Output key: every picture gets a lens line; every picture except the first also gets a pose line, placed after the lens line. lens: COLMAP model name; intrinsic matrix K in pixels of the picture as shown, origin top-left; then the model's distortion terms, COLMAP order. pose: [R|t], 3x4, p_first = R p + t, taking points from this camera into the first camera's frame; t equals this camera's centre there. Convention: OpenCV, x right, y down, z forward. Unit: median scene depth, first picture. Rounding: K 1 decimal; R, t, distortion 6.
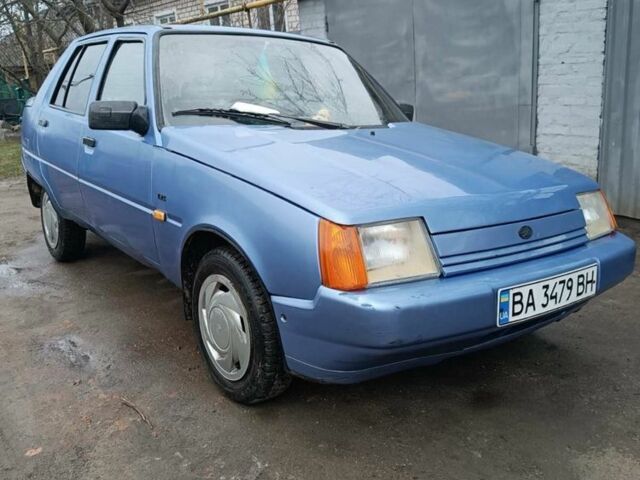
lens RADIAL K [[609.0, 0, 320.0], [0, 609.0, 240.0], [0, 0, 1]] dist [0.086388, -0.186263]
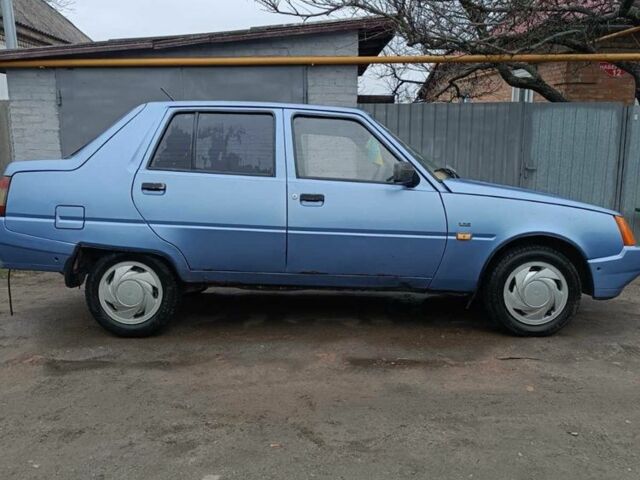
lens RADIAL K [[609.0, 0, 320.0], [0, 609.0, 240.0], [0, 0, 1]] dist [0.086388, -0.186263]
pose [[0.604703, -0.073972, 0.793008, -1.975516], [0.180889, 0.982413, -0.046295, -0.032371], [-0.775638, 0.171441, 0.607449, 0.439349]]
